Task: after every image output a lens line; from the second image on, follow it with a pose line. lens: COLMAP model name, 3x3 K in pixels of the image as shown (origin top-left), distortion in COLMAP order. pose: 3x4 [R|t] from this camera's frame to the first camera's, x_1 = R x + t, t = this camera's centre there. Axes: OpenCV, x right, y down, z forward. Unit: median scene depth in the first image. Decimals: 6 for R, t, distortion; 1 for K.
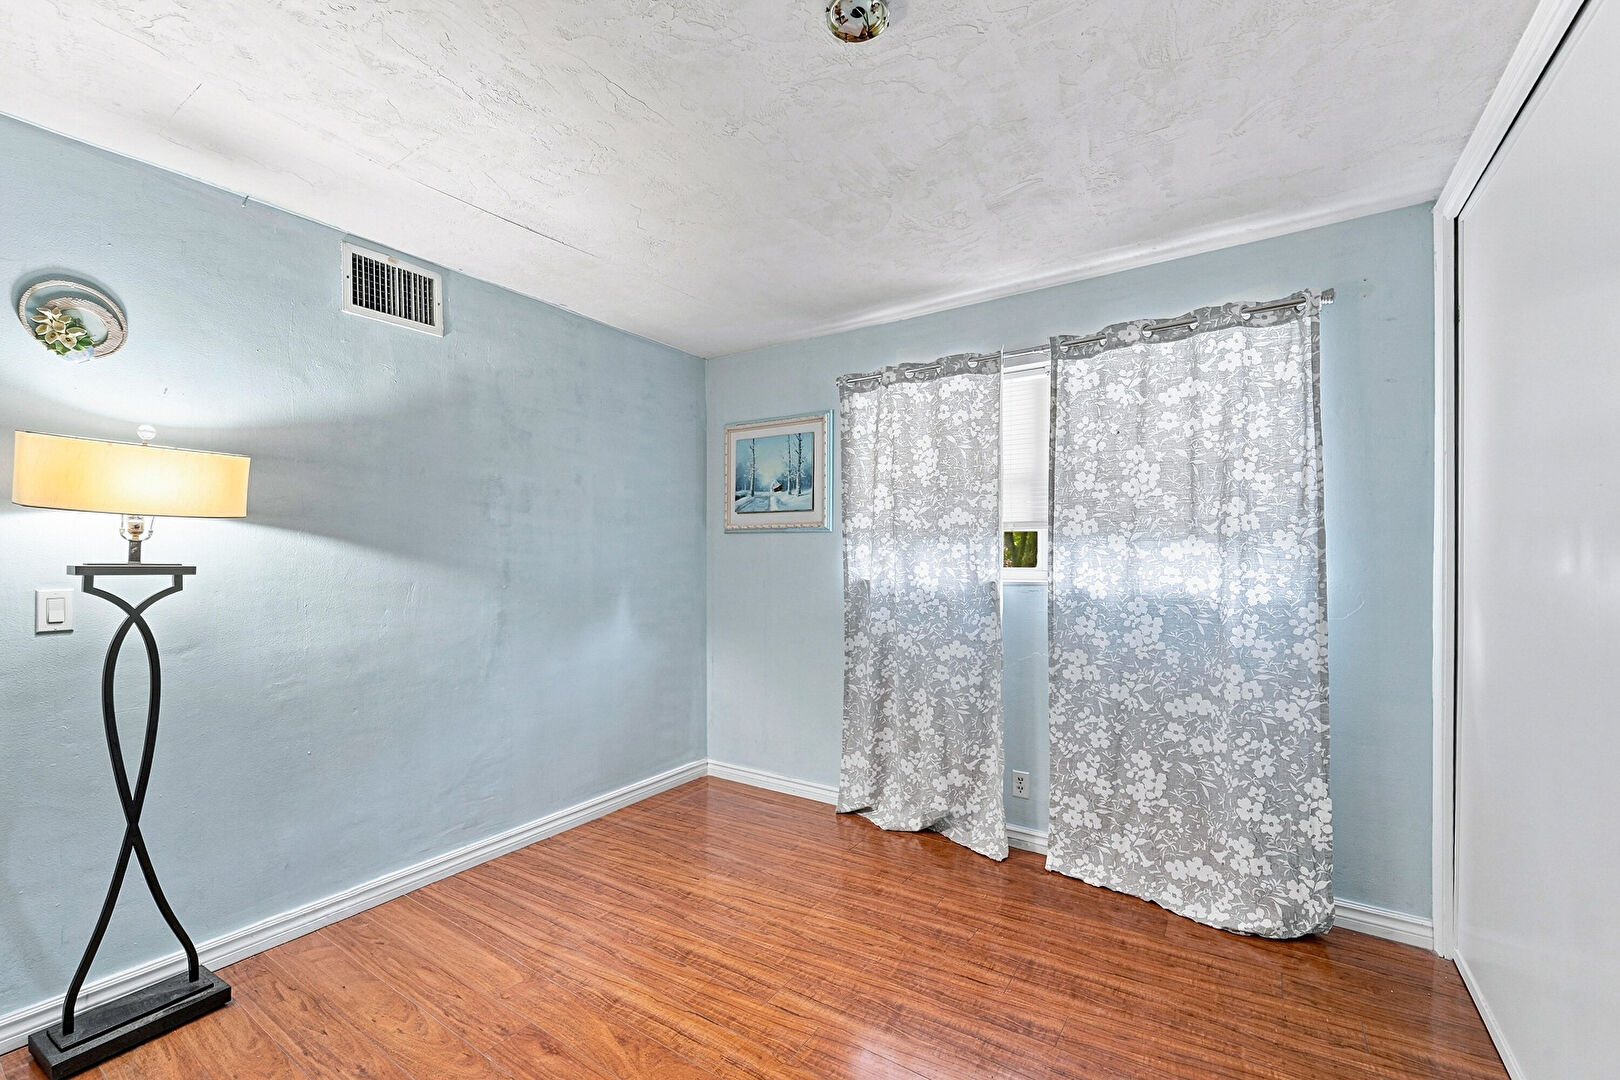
lens RADIAL K [[672.3, 0, 798.1], [0, 672.3, 560.1], [0, 0, 1]] dist [-0.004089, -0.000561]
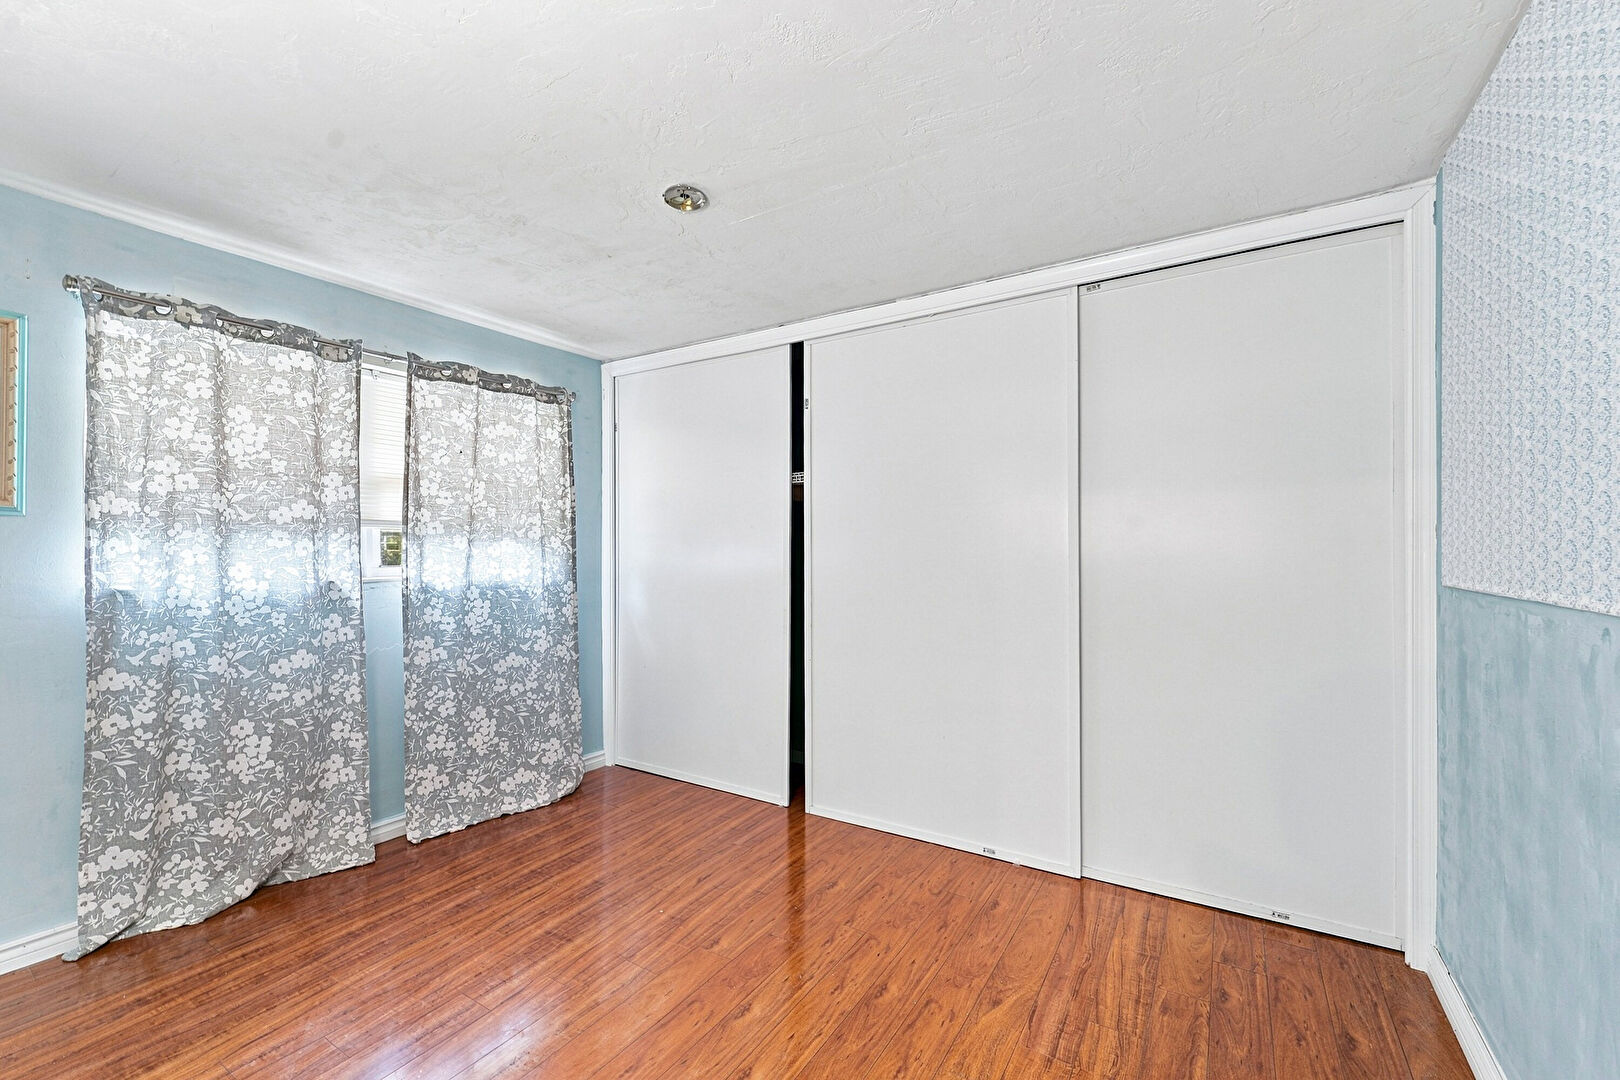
lens RADIAL K [[672.3, 0, 808.7], [0, 672.3, 547.2], [0, 0, 1]] dist [-0.004089, -0.000561]
pose [[-0.044790, 0.006121, 0.998978, -0.758726], [0.010594, 0.999928, -0.005652, -0.003493], [-0.998940, 0.010330, -0.044851, 0.417823]]
